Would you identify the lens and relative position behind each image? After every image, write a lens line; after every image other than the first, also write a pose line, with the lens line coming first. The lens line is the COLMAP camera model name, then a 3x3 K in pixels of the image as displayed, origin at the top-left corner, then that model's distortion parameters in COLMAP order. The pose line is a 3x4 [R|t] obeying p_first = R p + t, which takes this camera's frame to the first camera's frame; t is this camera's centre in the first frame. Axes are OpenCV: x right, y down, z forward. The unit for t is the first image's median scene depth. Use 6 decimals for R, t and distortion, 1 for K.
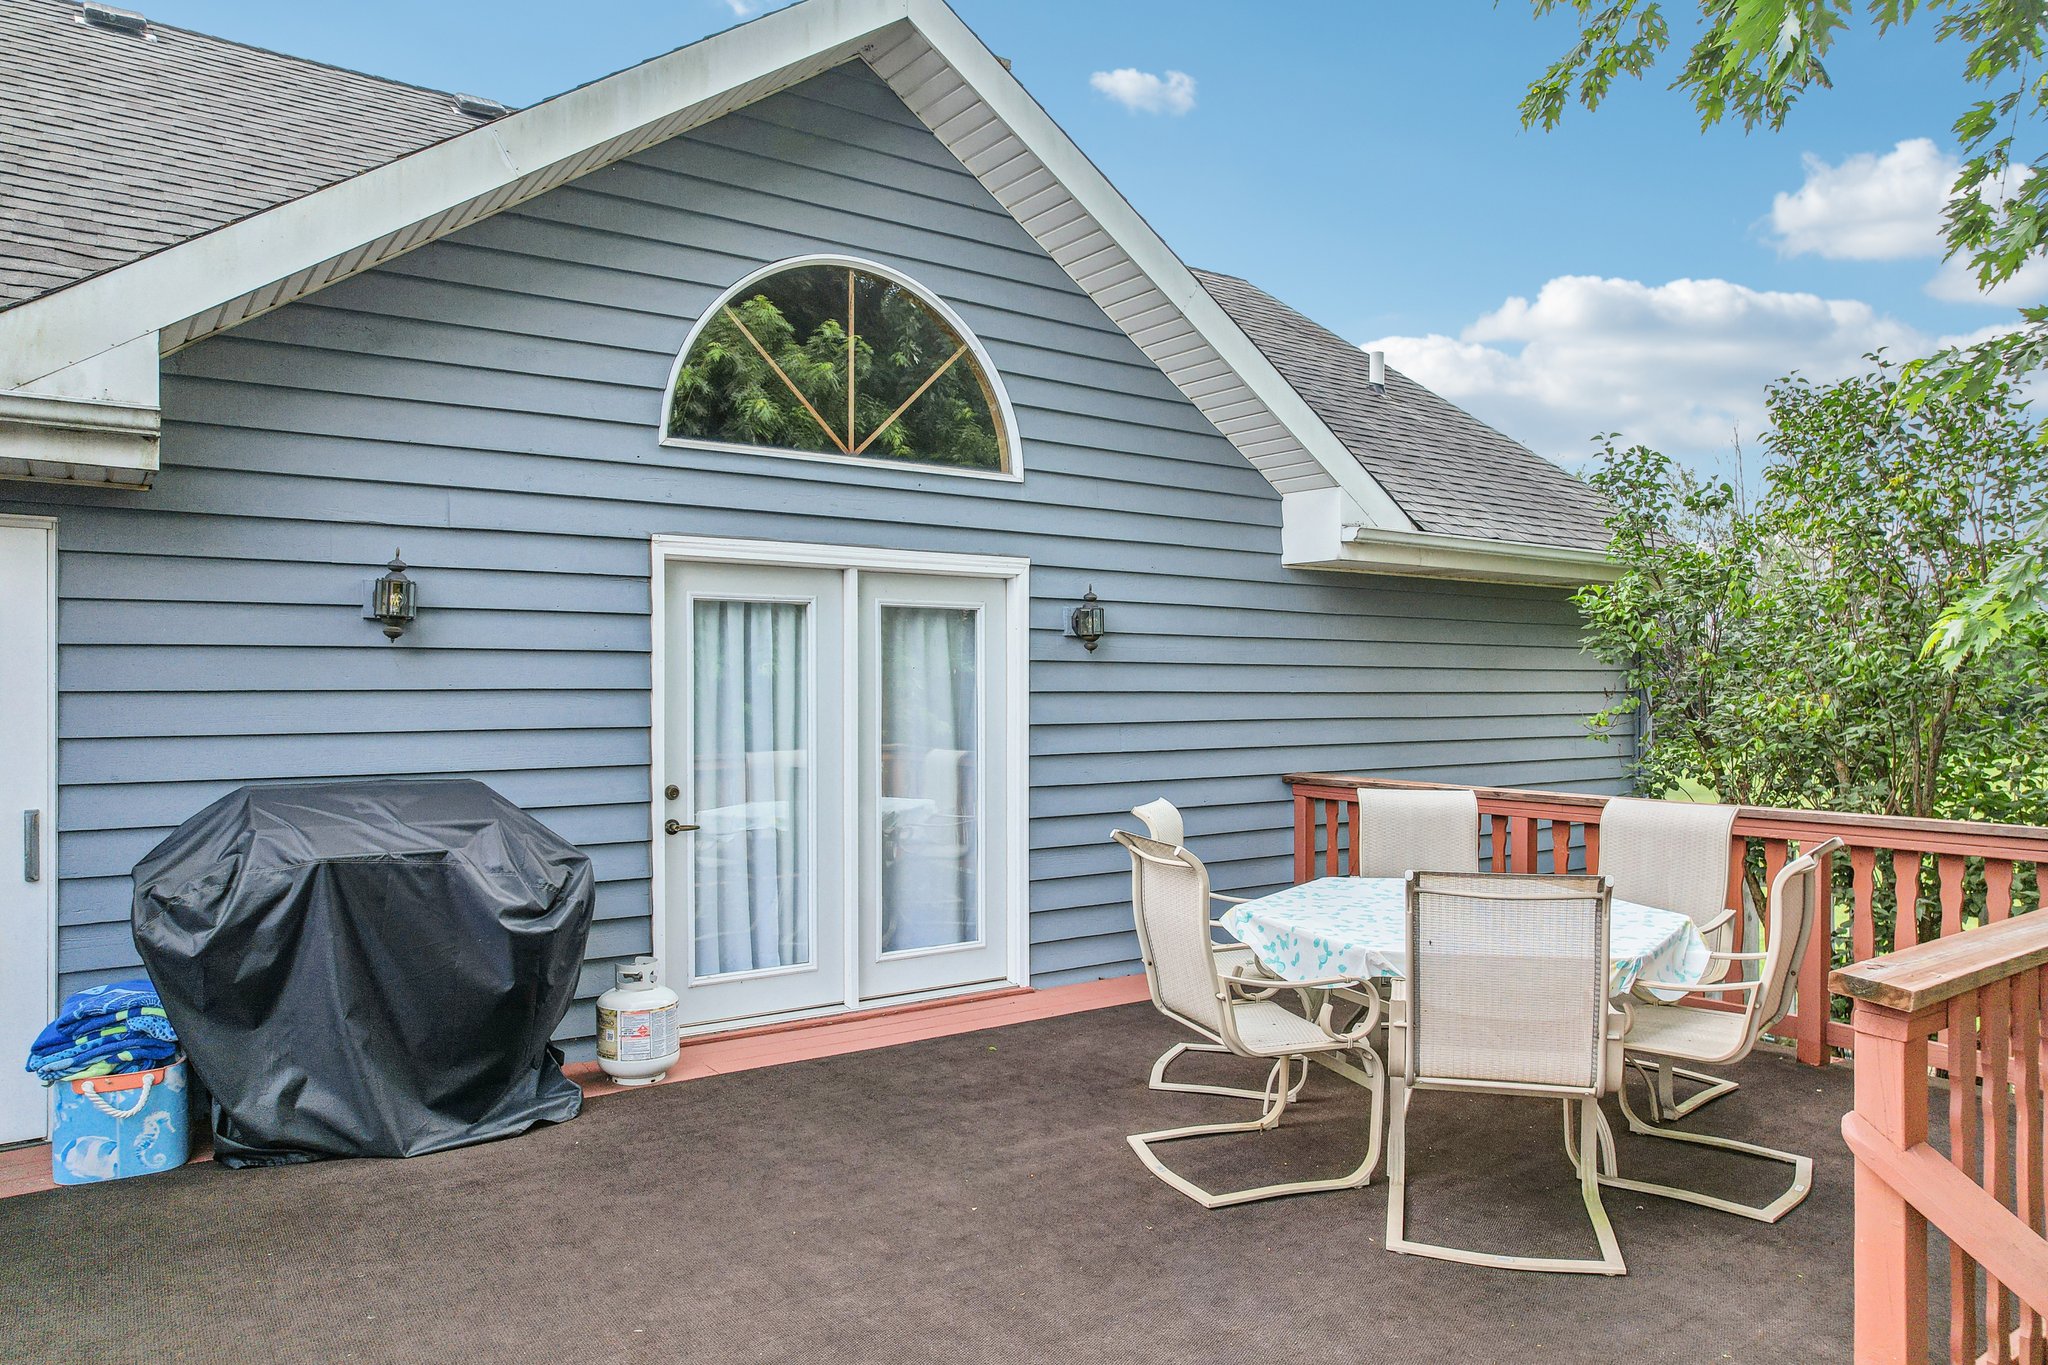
lens RADIAL K [[1340.5, 0, 1022.9], [0, 1340.5, 705.9], [0, 0, 1]] dist [-0.055448, 0.028458]
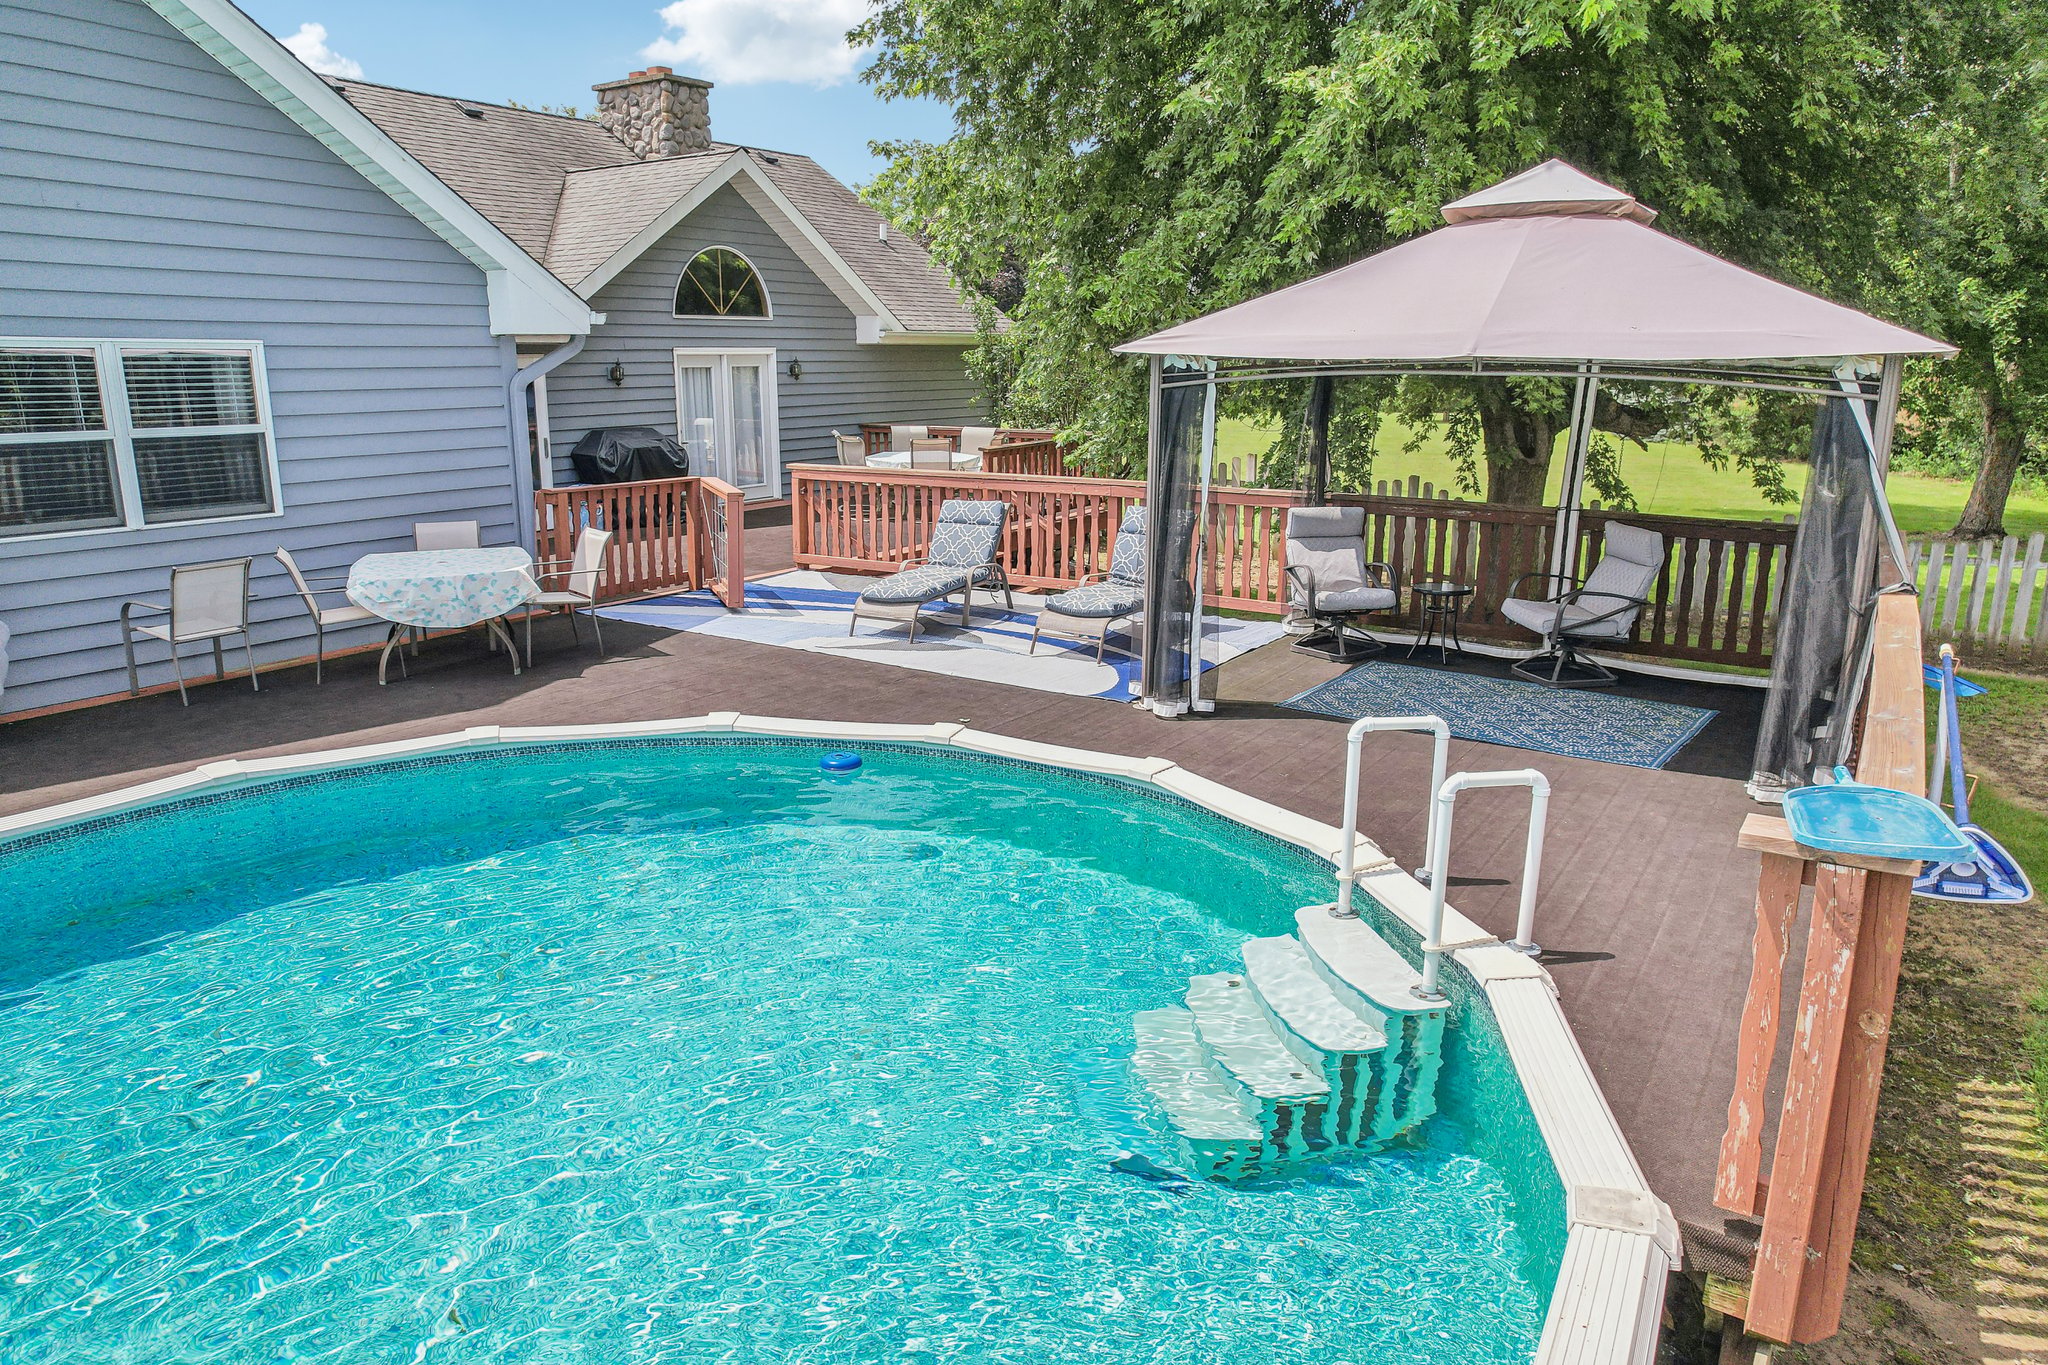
lens RADIAL K [[1340.5, 0, 1022.9], [0, 1340.5, 705.9], [0, 0, 1]] dist [-0.055448, 0.028458]
pose [[0.926418, -0.093602, 0.364676, -0.612390], [0.002445, 0.970078, 0.242782, -0.057878], [-0.376489, -0.224026, 0.898926, -1.909928]]
